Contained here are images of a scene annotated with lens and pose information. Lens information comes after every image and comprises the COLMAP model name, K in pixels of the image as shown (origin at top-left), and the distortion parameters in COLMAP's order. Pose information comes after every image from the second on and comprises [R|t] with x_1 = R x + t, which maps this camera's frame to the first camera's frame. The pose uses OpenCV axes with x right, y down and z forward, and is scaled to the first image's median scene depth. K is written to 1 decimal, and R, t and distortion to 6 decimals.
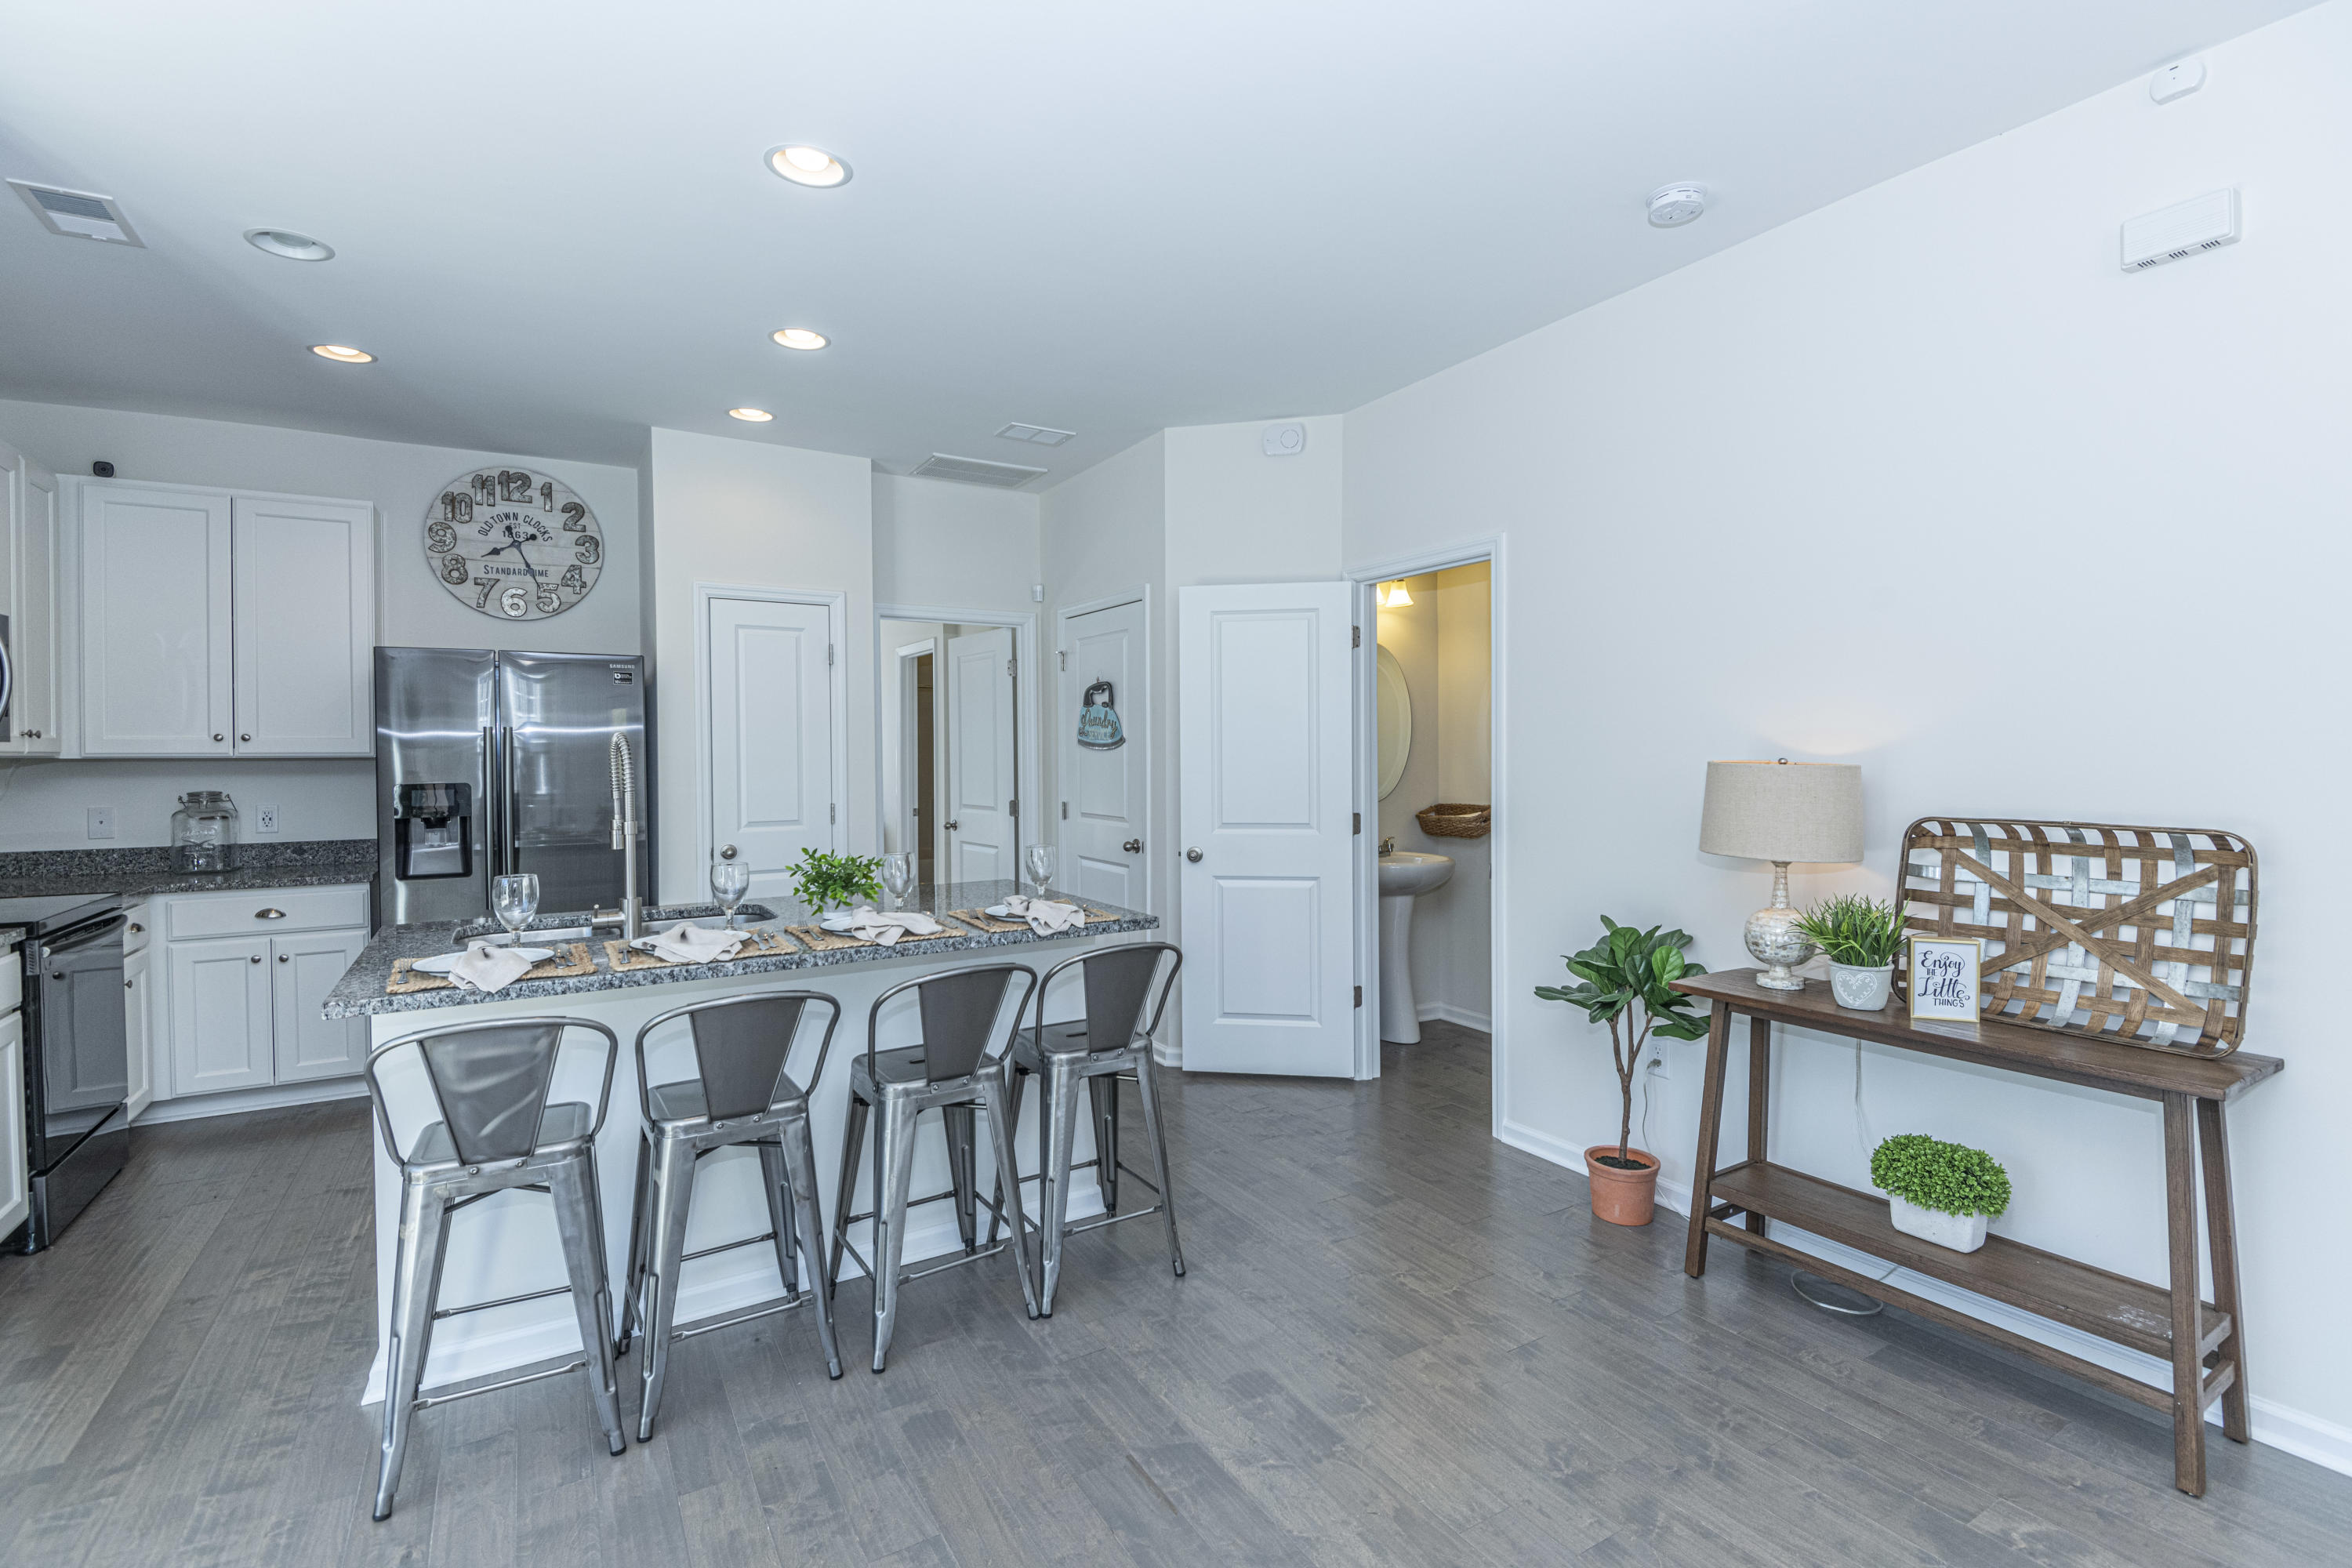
lens RADIAL K [[1057.5, 0, 1175.6], [0, 1057.5, 767.3], [0, 0, 1]] dist [0.019329, -0.019918]
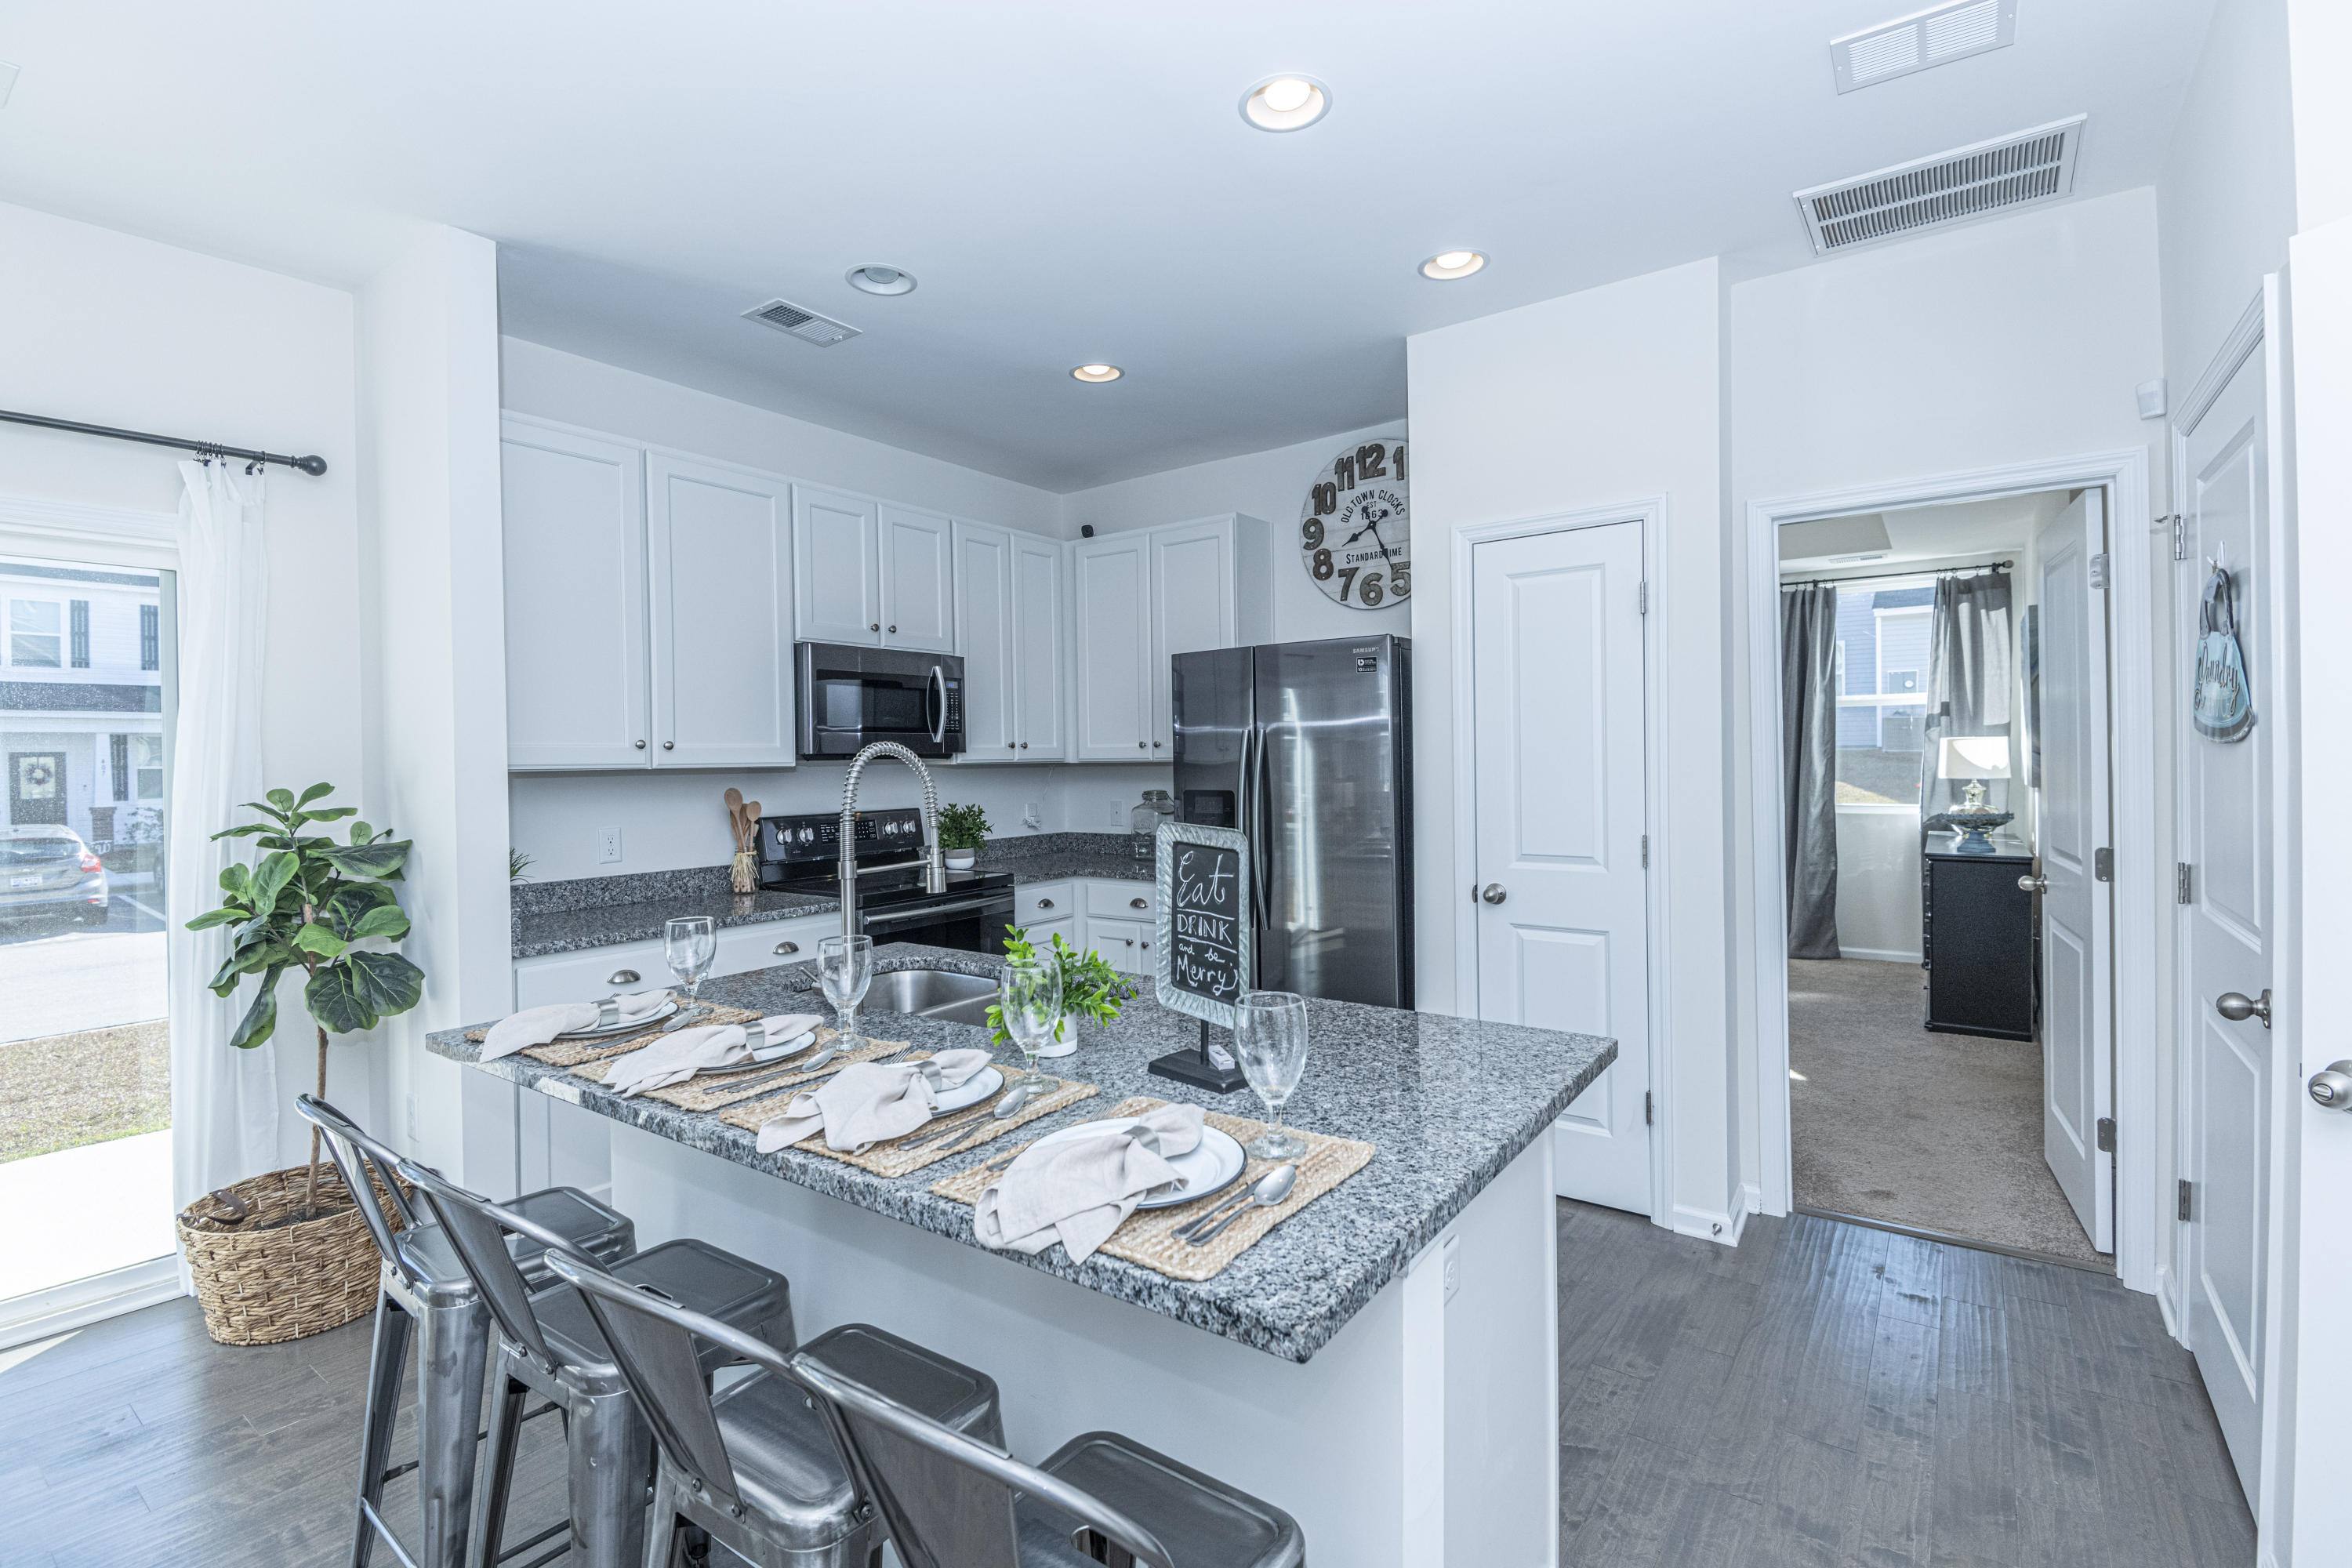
lens RADIAL K [[1057.5, 0, 1182.6], [0, 1057.5, 771.2], [0, 0, 1]] dist [0.019329, -0.019918]
pose [[0.386149, 0.011819, -0.922361, 0.169990], [0.000782, 0.999913, 0.013140, -0.014075], [0.922436, -0.005795, 0.386106, 0.569183]]
